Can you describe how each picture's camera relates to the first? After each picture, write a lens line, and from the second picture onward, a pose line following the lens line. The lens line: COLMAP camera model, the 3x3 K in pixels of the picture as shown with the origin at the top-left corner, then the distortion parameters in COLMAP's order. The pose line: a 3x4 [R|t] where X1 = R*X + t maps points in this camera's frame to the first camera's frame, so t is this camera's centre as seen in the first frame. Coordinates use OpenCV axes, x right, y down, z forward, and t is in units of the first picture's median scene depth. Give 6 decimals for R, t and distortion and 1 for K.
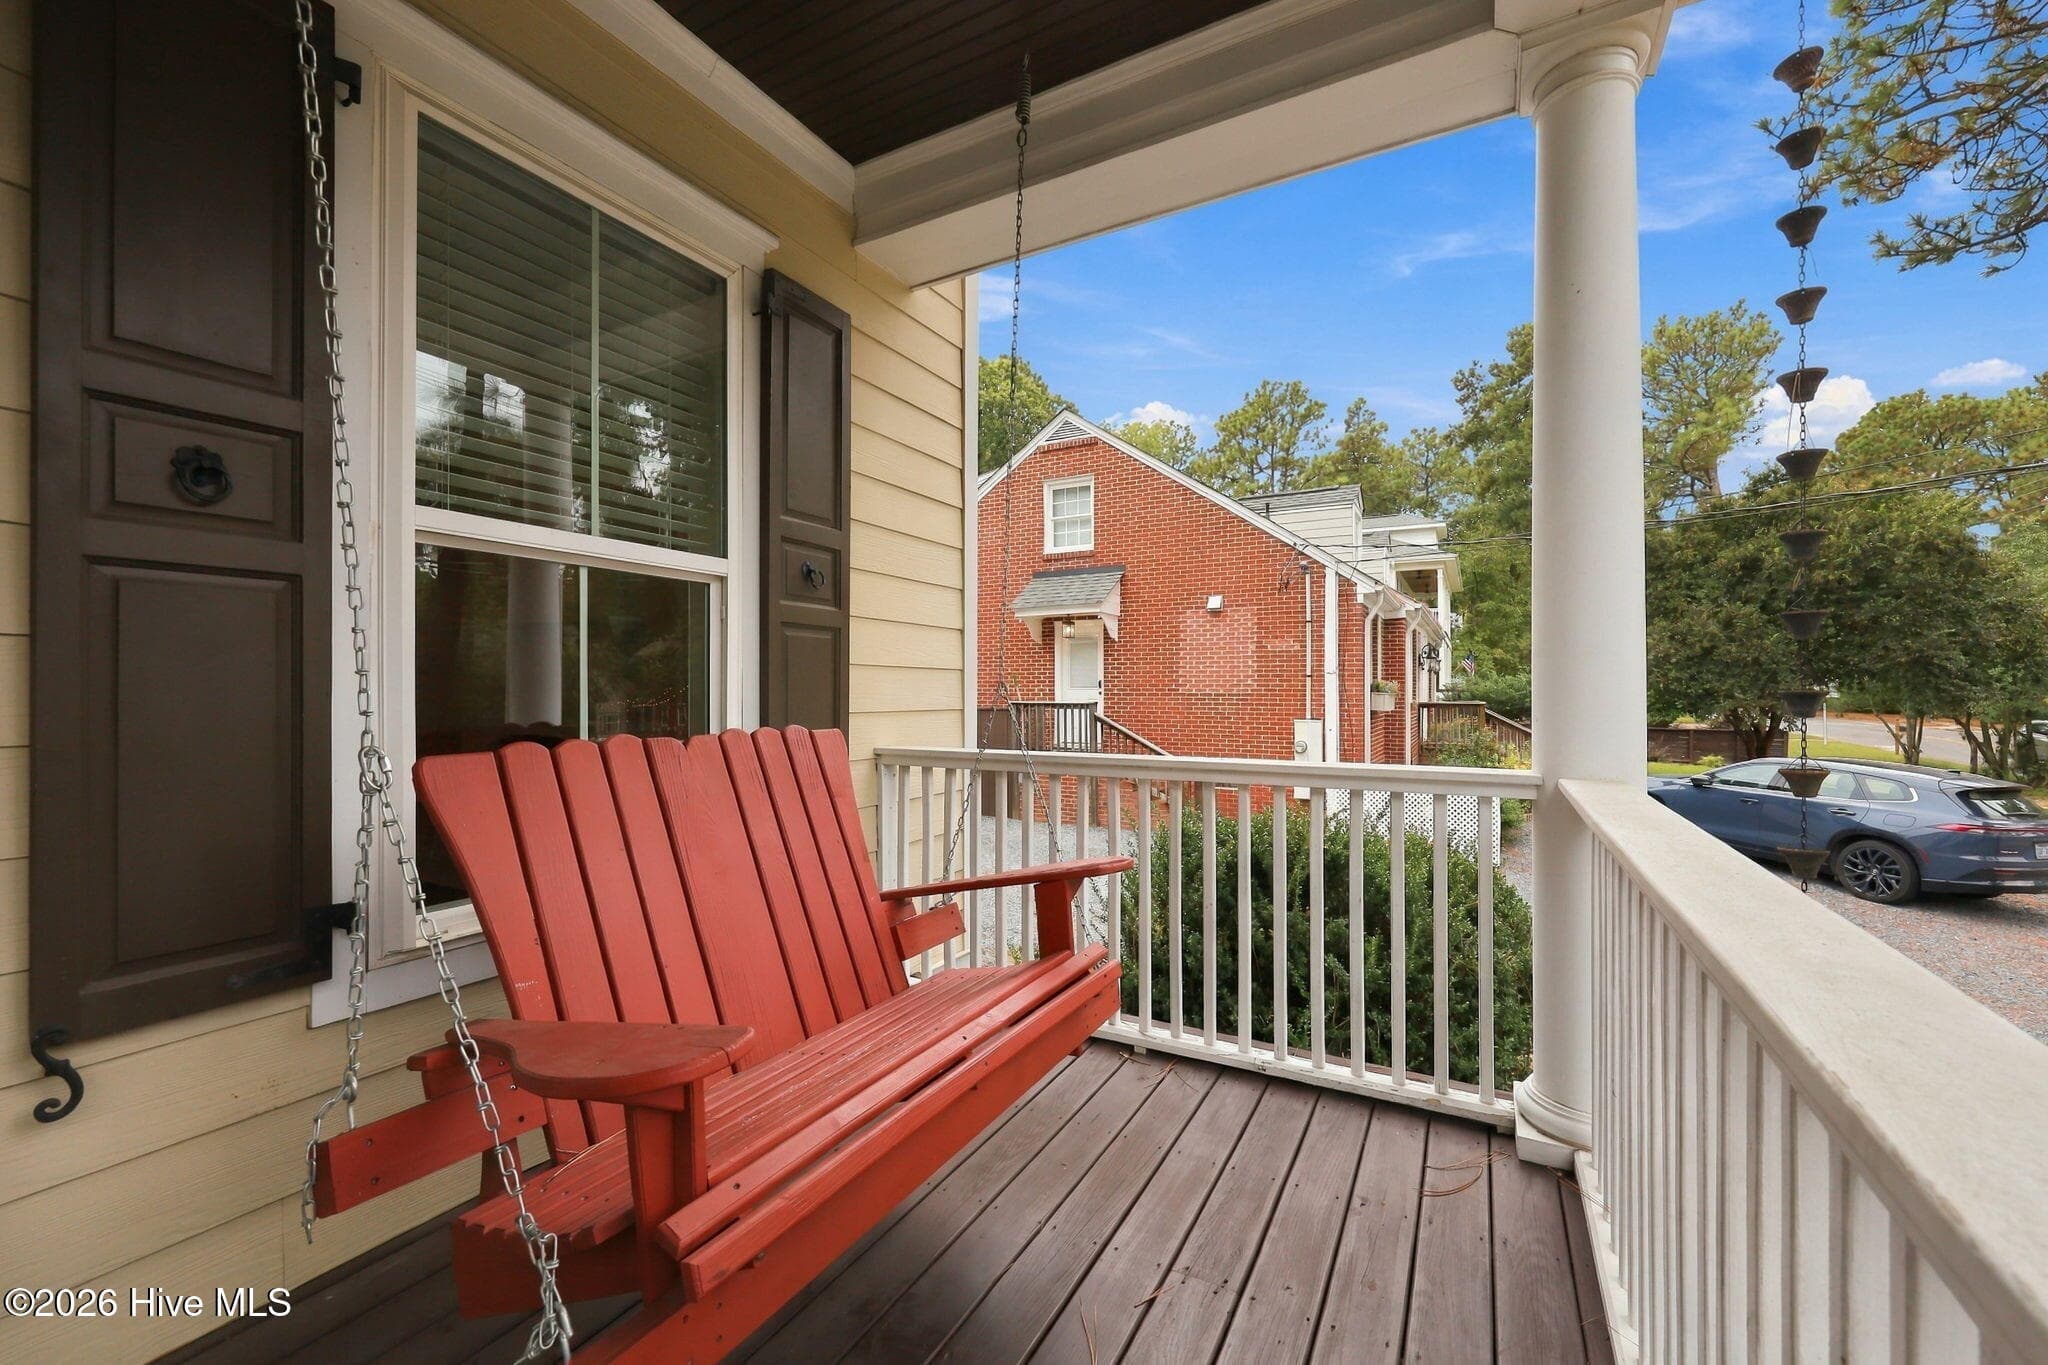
lens RADIAL K [[821.6, 0, 1026.0], [0, 821.6, 684.8], [0, 0, 1]] dist [-0.001294, -0.000132]
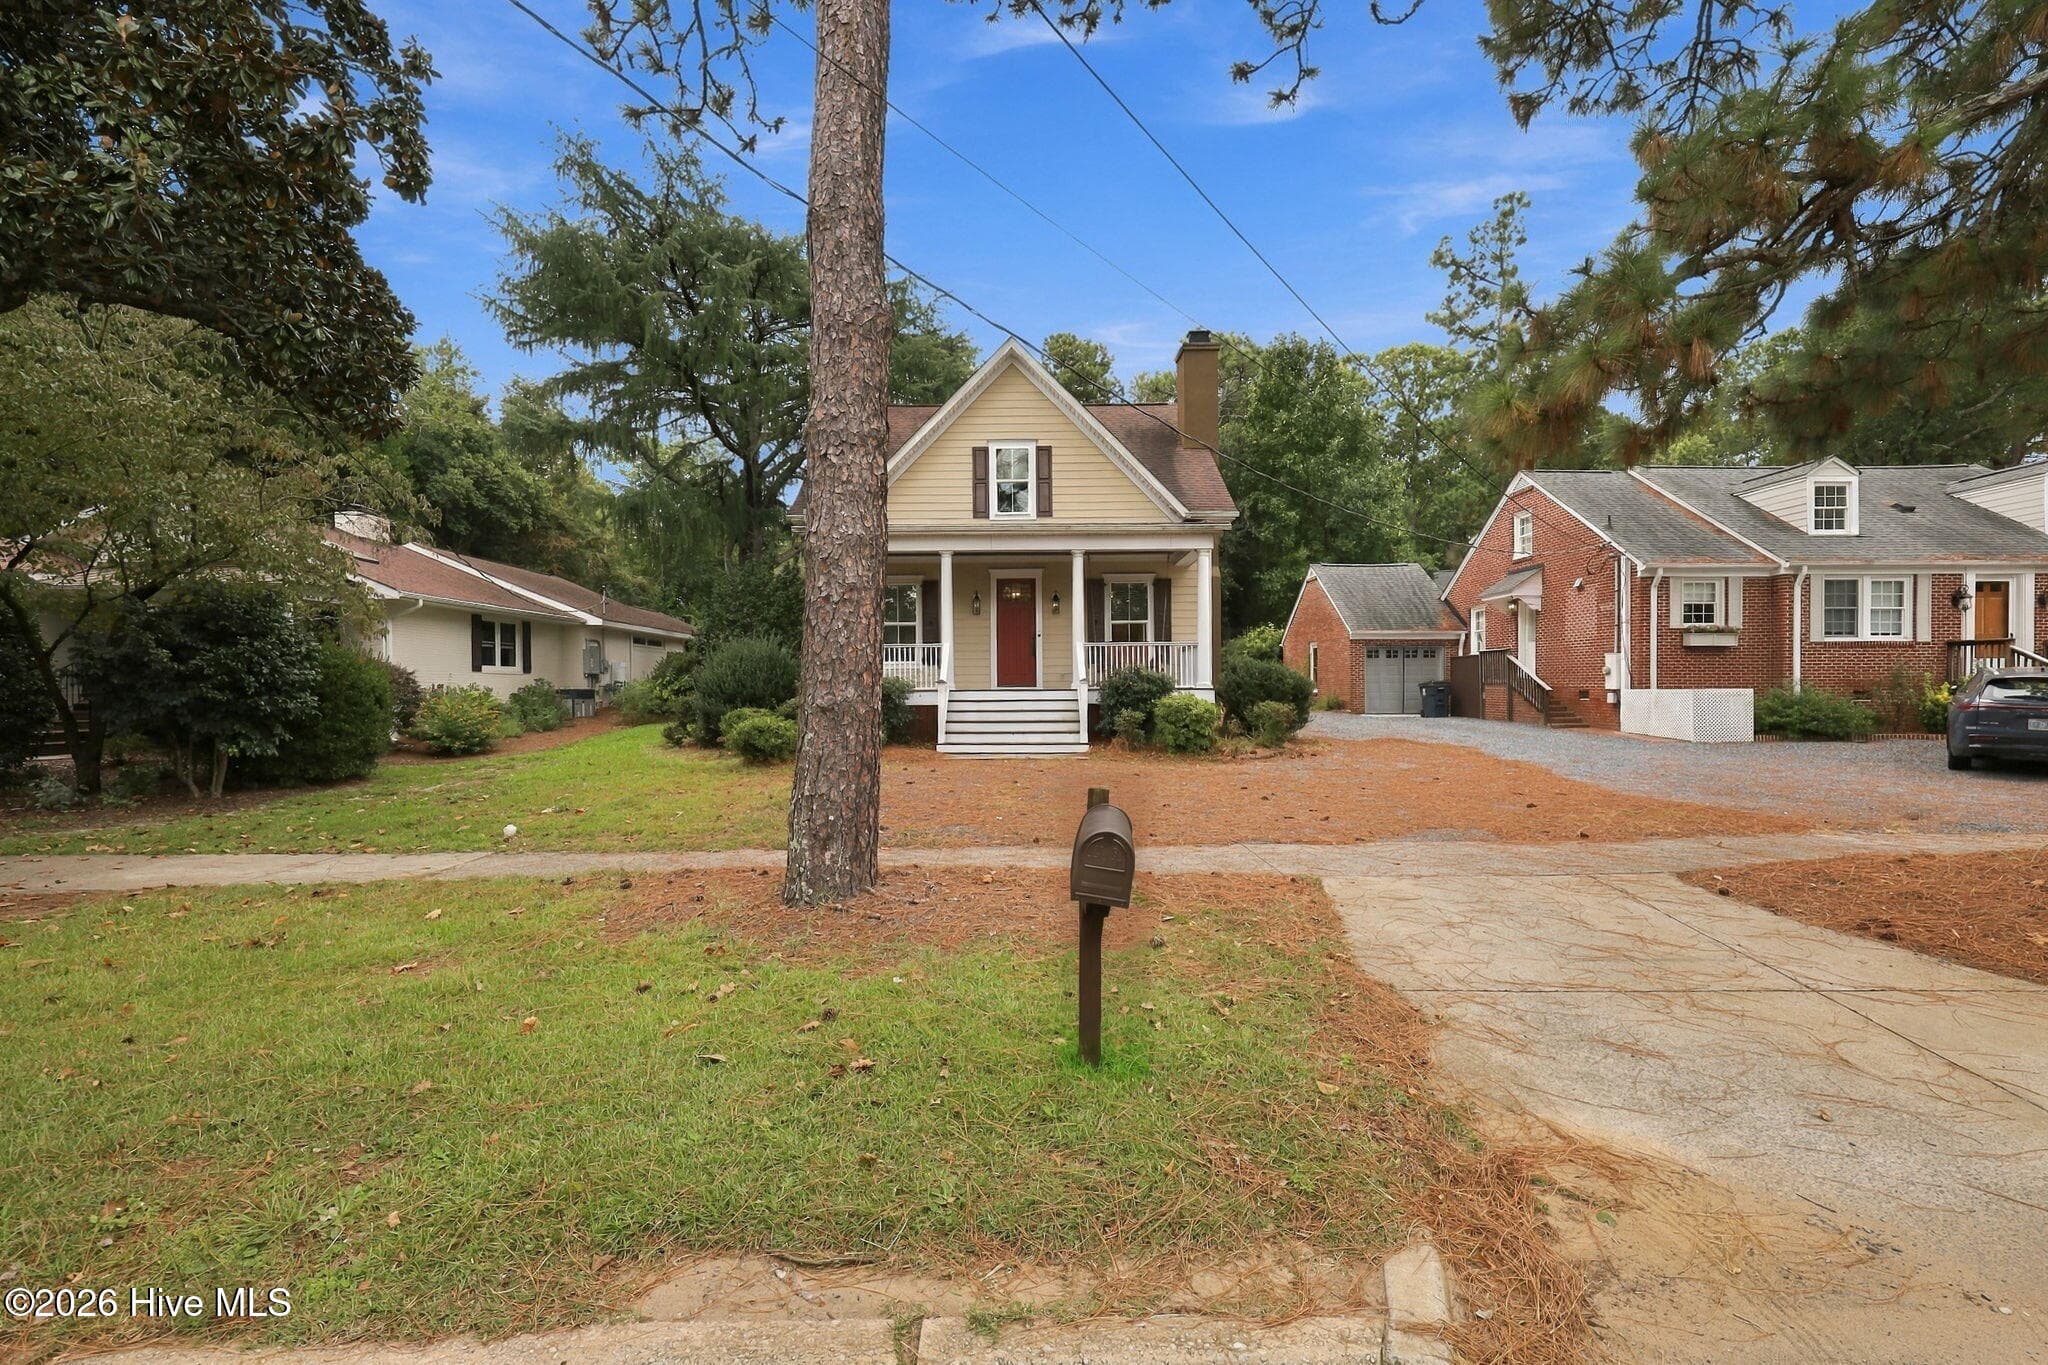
lens RADIAL K [[902.2, 0, 1025.6], [0, 902.2, 710.1], [0, 0, 1]] dist [0.006692, 0.000295]
pose [[0.488340, 0.013218, -0.872554, 1.136663], [0.013960, 0.999639, 0.022956, 0.082724], [0.872542, -0.023391, 0.487979, -0.732098]]
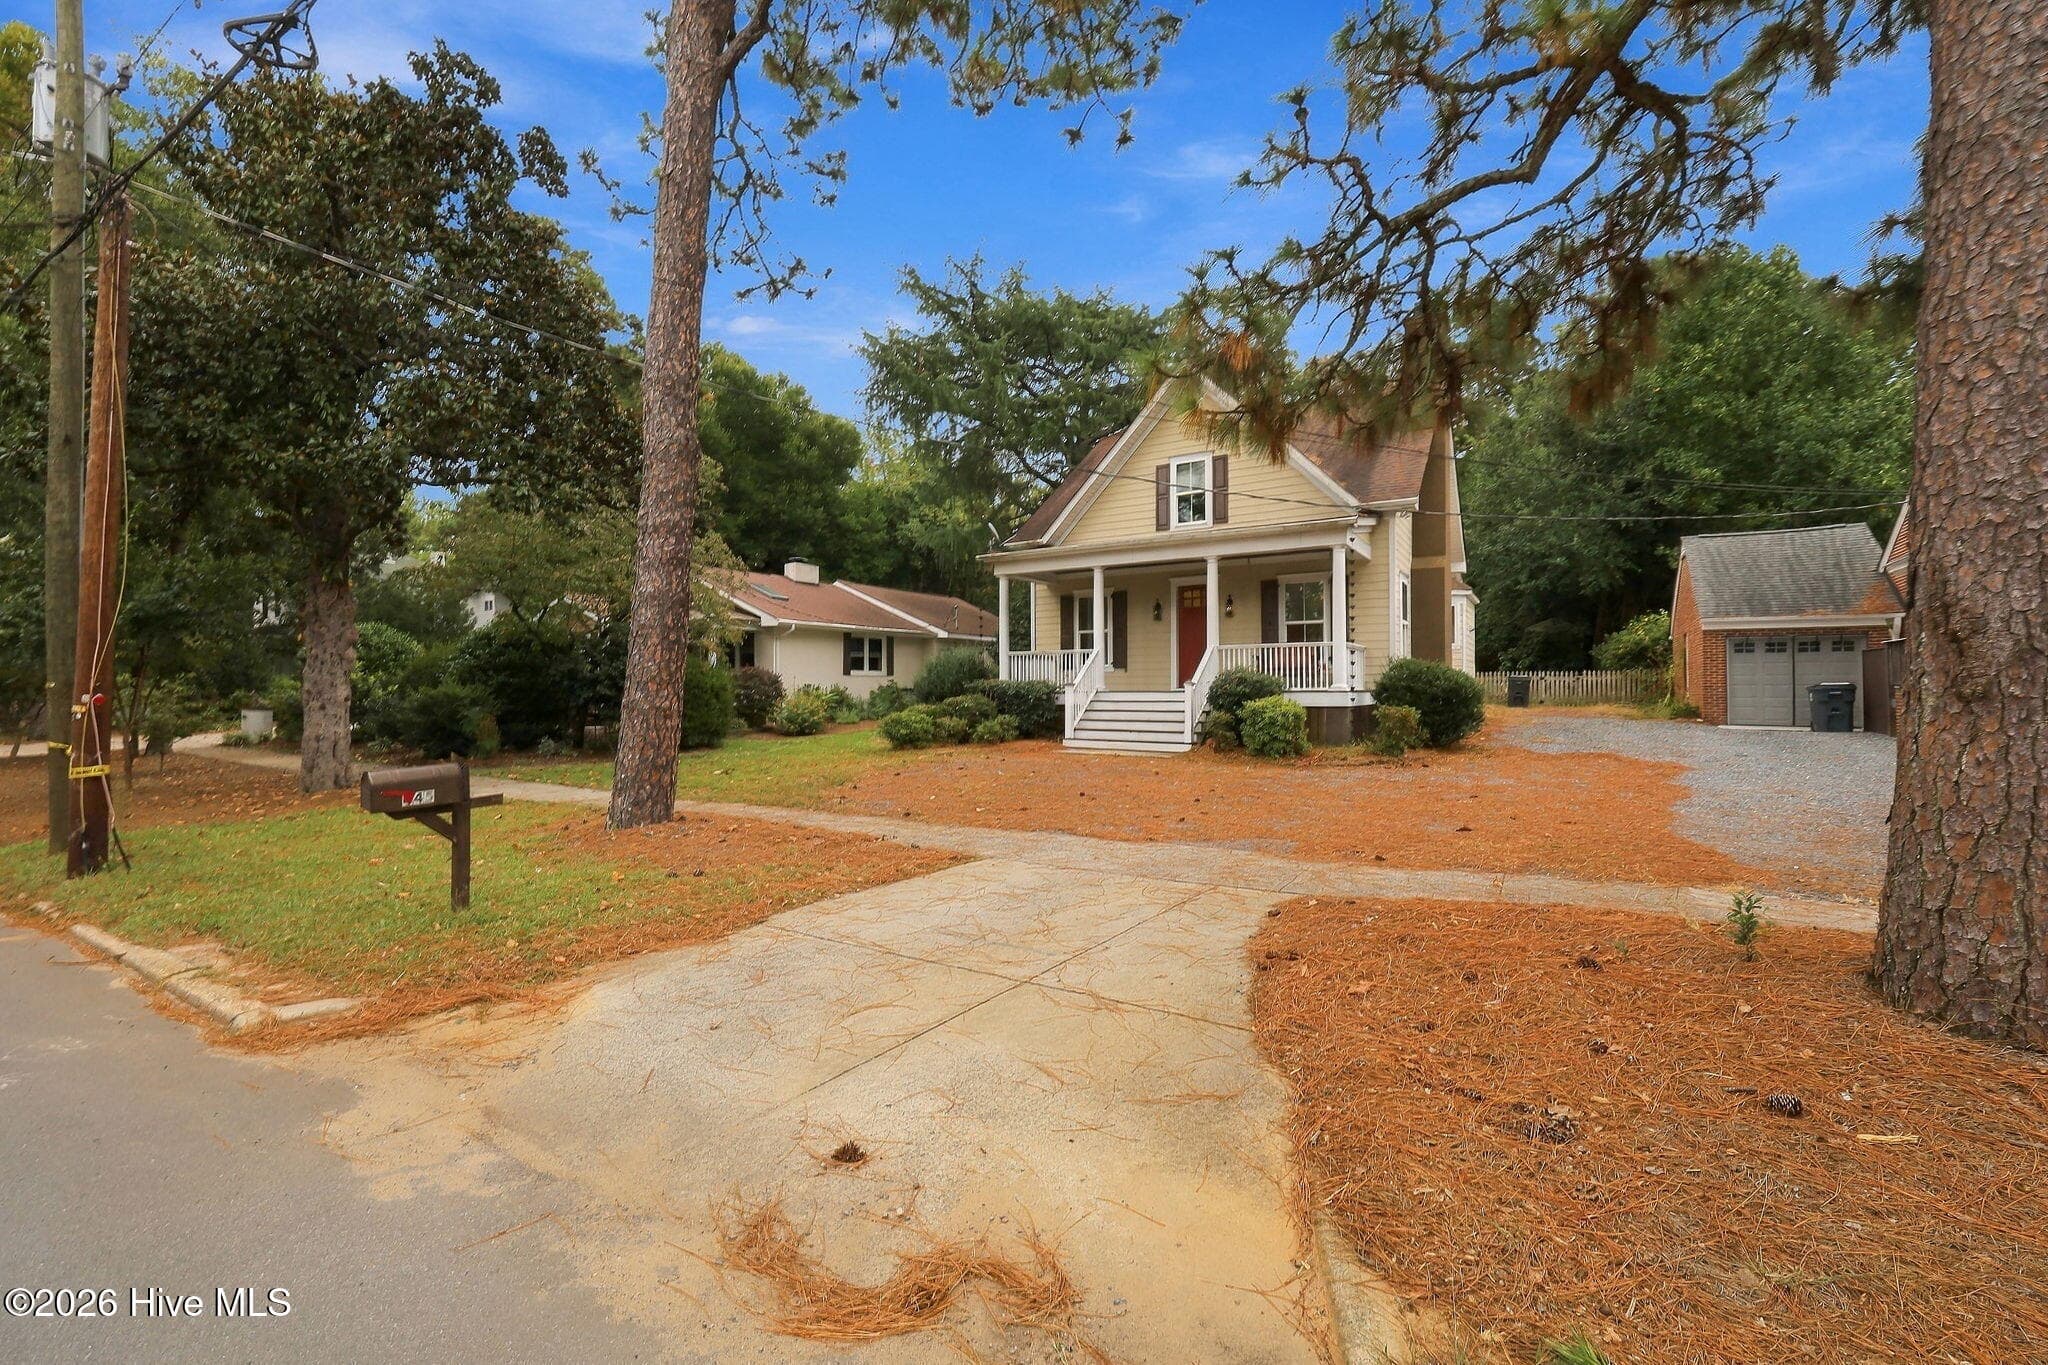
lens RADIAL K [[889.1, 0, 1021.6], [0, 889.1, 686.1], [0, 0, 1]] dist [0.001317, 0.000091]
pose [[-0.064393, -0.007902, -0.997893, 1.373992], [0.006952, 0.999941, -0.008367, 0.085226], [0.997900, -0.007476, -0.064335, -0.215326]]
